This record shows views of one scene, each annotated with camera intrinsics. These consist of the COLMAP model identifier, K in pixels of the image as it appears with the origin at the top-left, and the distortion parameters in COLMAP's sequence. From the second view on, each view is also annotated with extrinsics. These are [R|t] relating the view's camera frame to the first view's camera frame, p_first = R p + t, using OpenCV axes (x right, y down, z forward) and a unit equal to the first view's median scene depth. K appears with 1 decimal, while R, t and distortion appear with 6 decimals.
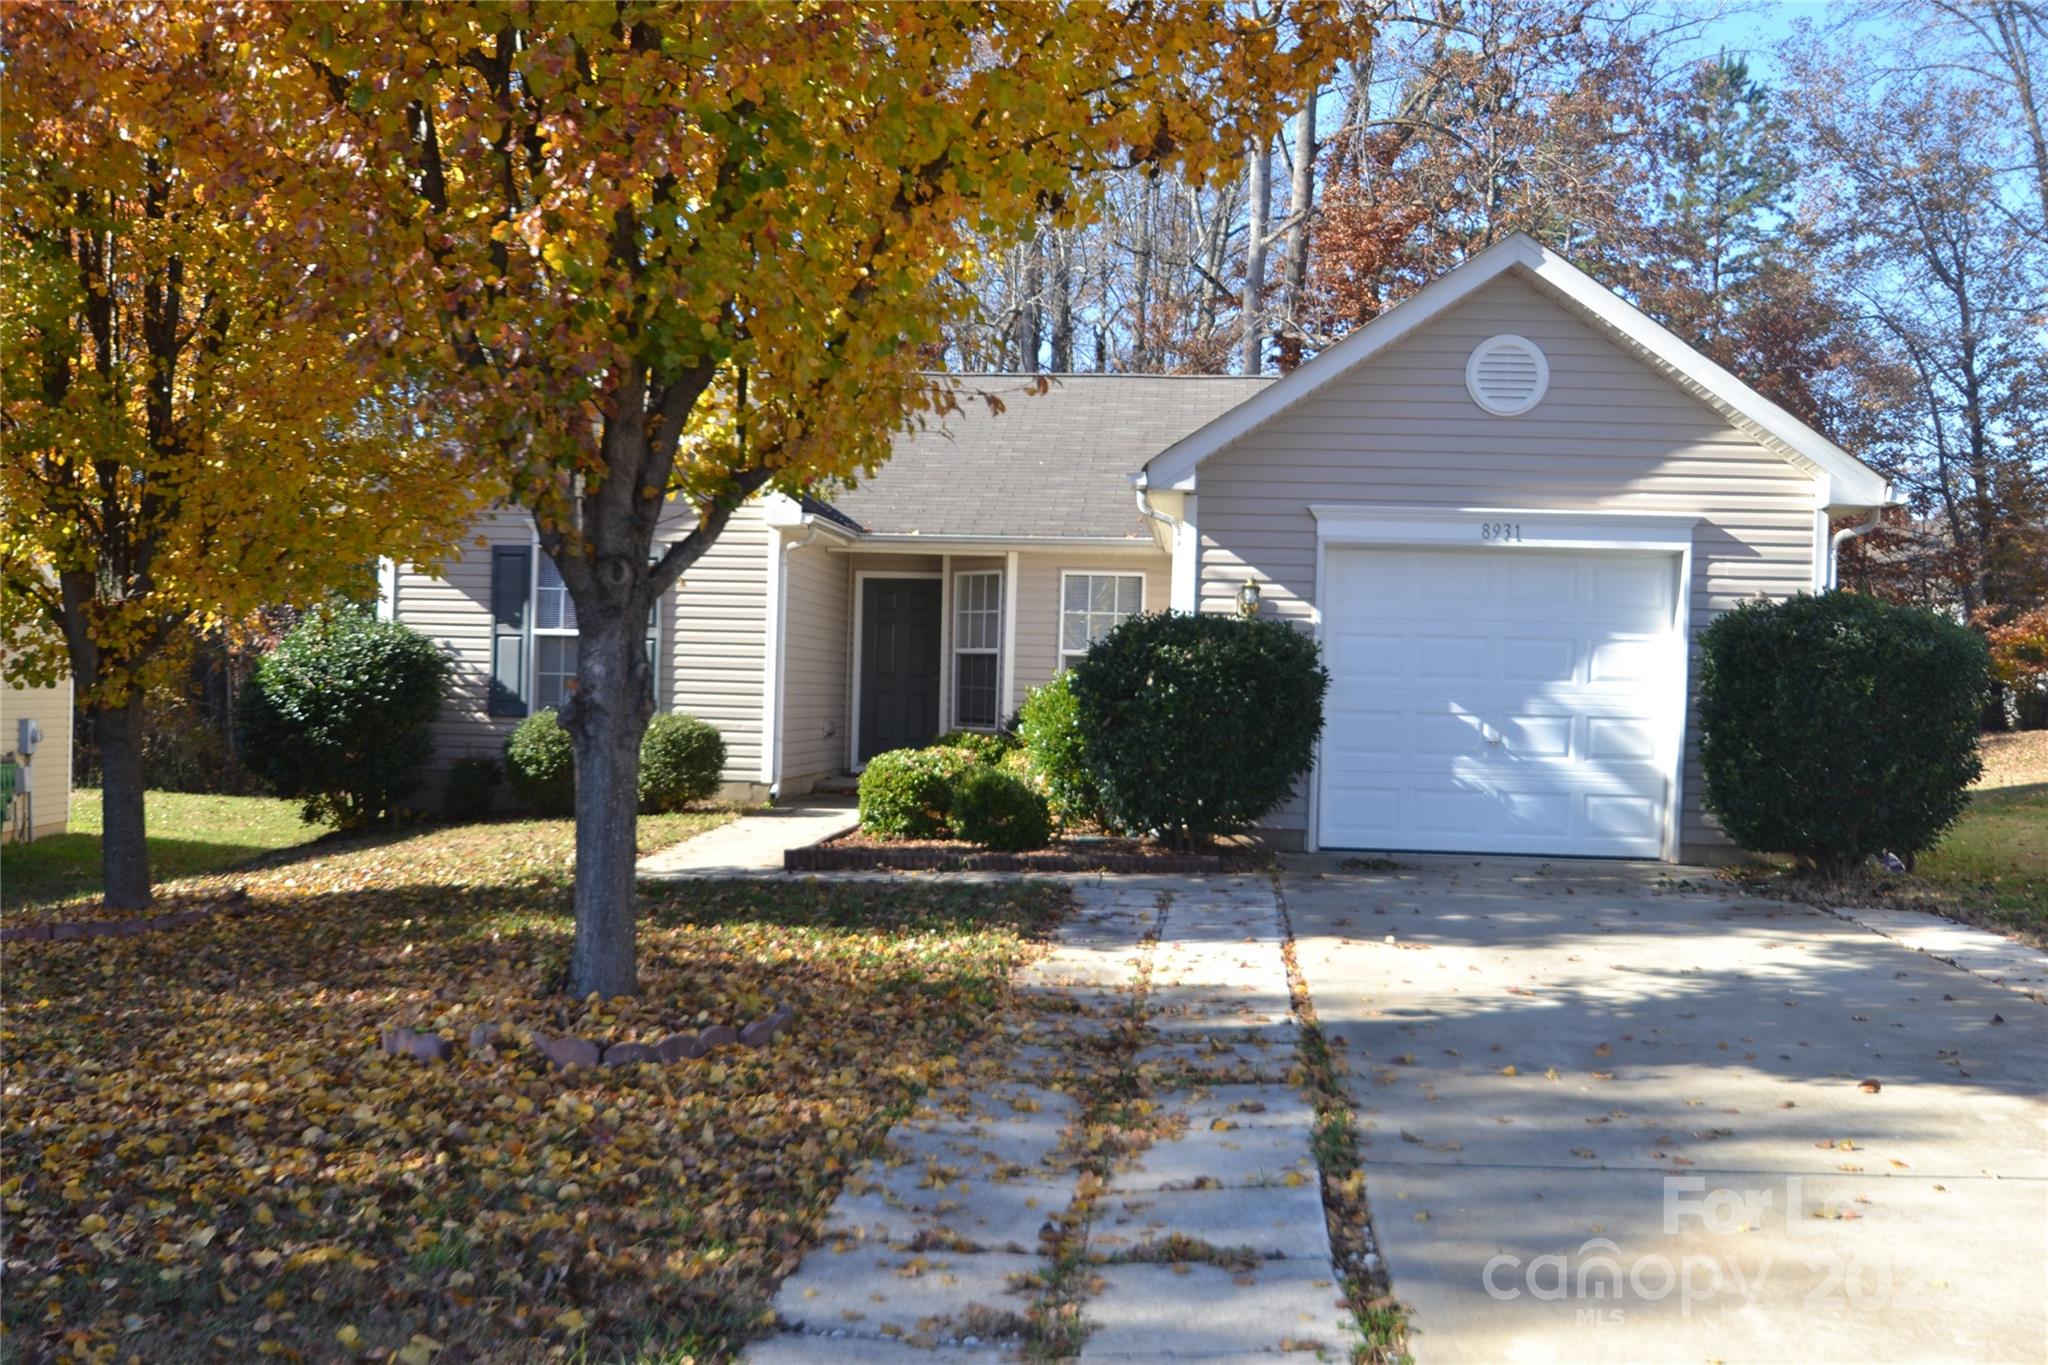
lens RADIAL K [[1941.2, 0, 1024.0], [0, 1941.2, 682.5], [0, 0, 1]] dist [-0.089293, -0.002071]
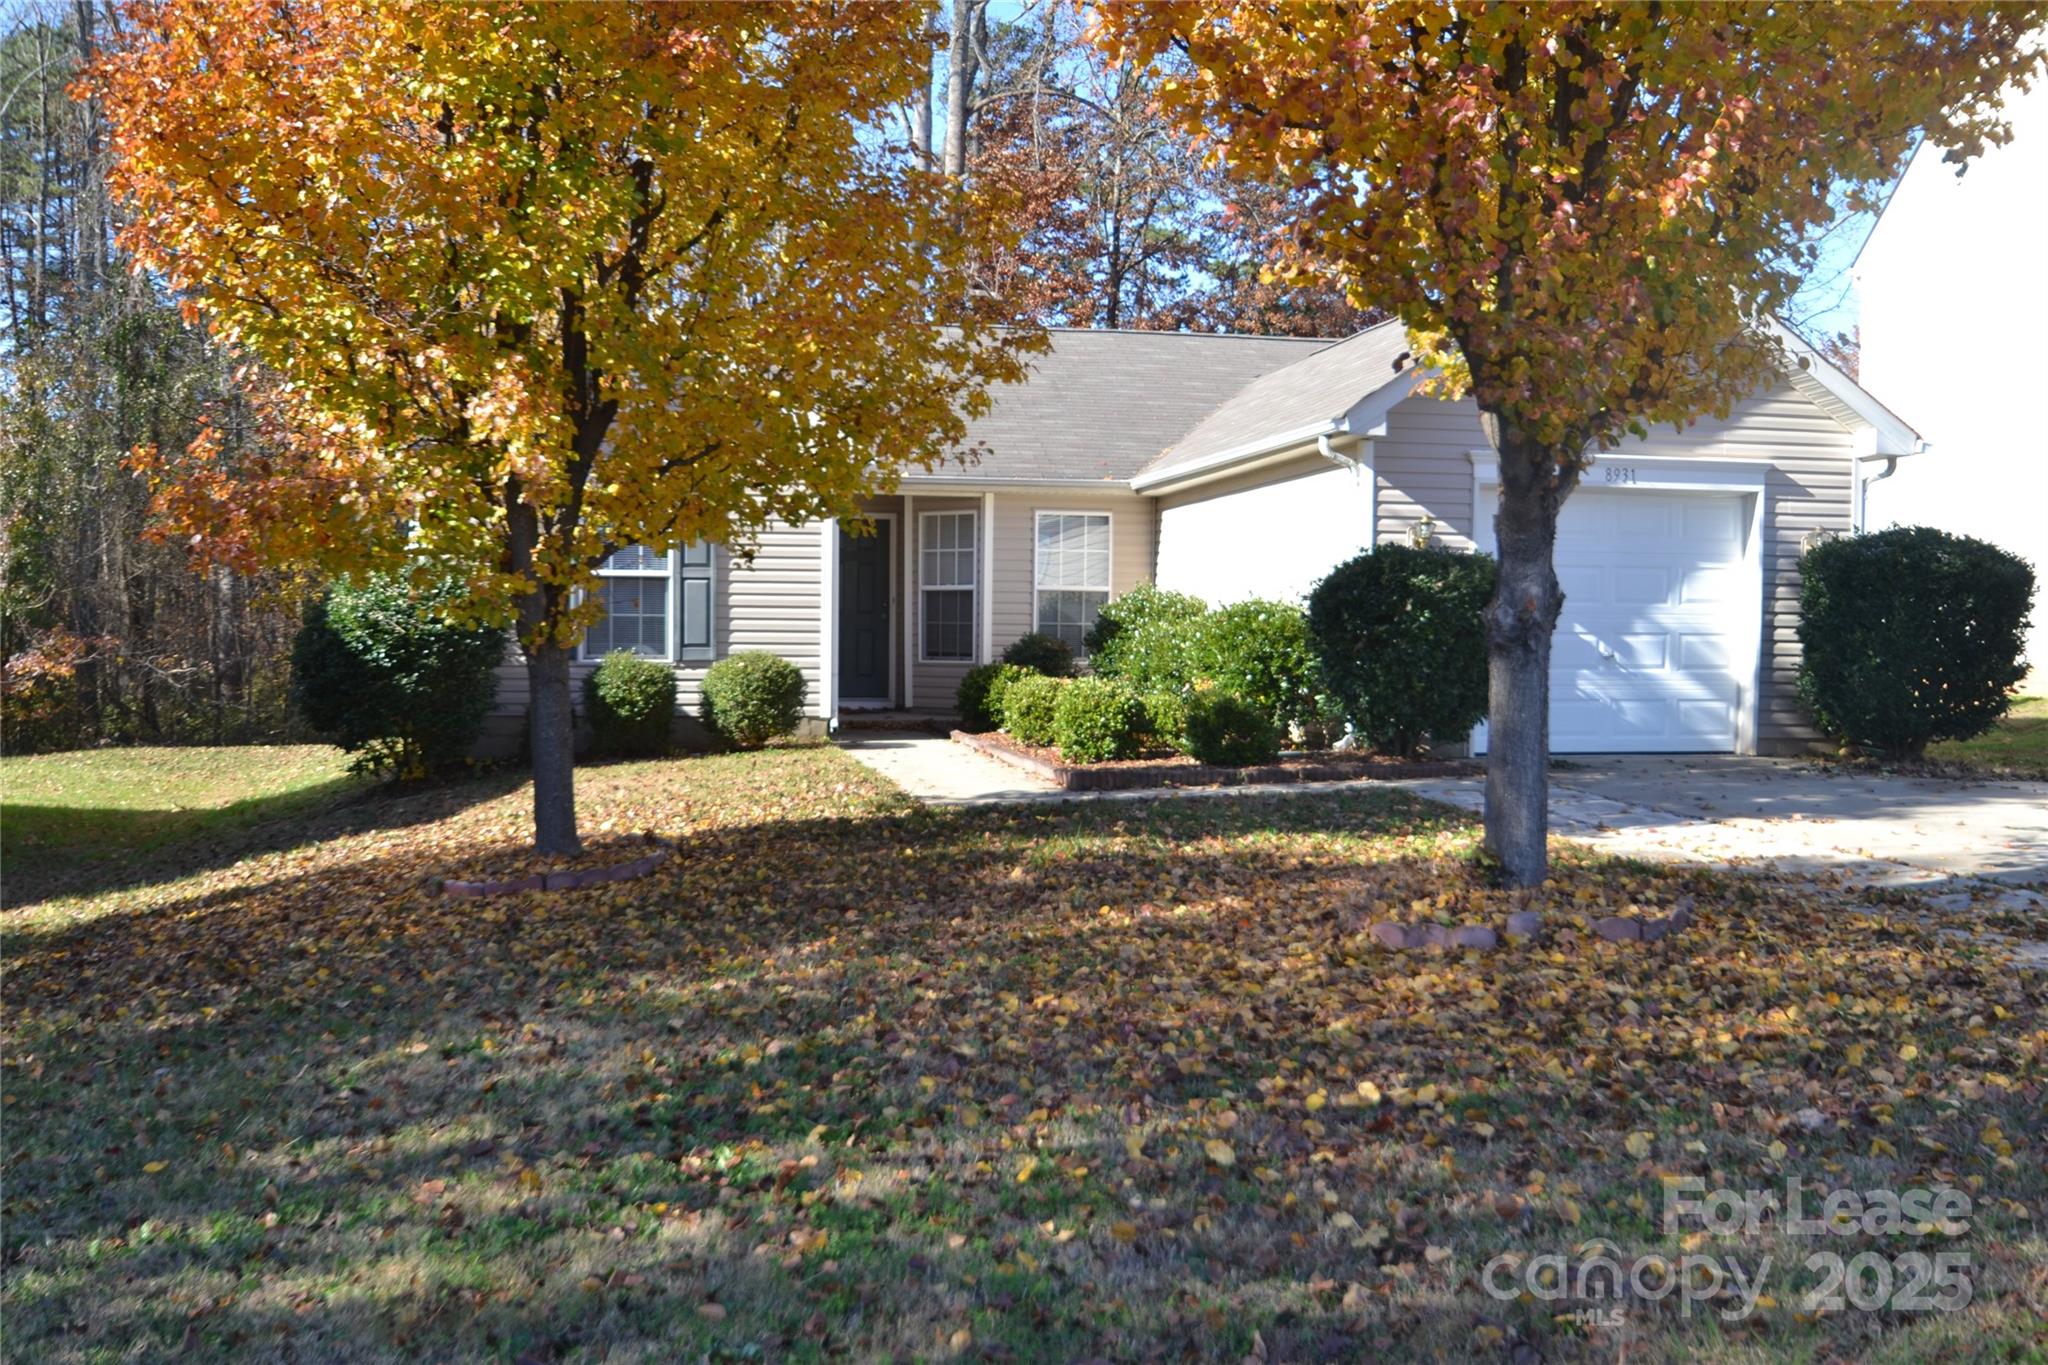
lens RADIAL K [[1860.8, 0, 1024.0], [0, 1860.8, 682.5], [0, 0, 1]] dist [-0.074847, 0.002350]
pose [[0.960428, -0.026467, 0.277270, -0.400590], [0.017715, 0.999264, 0.034023, 0.002173], [-0.277966, -0.027765, 0.960190, 0.033352]]
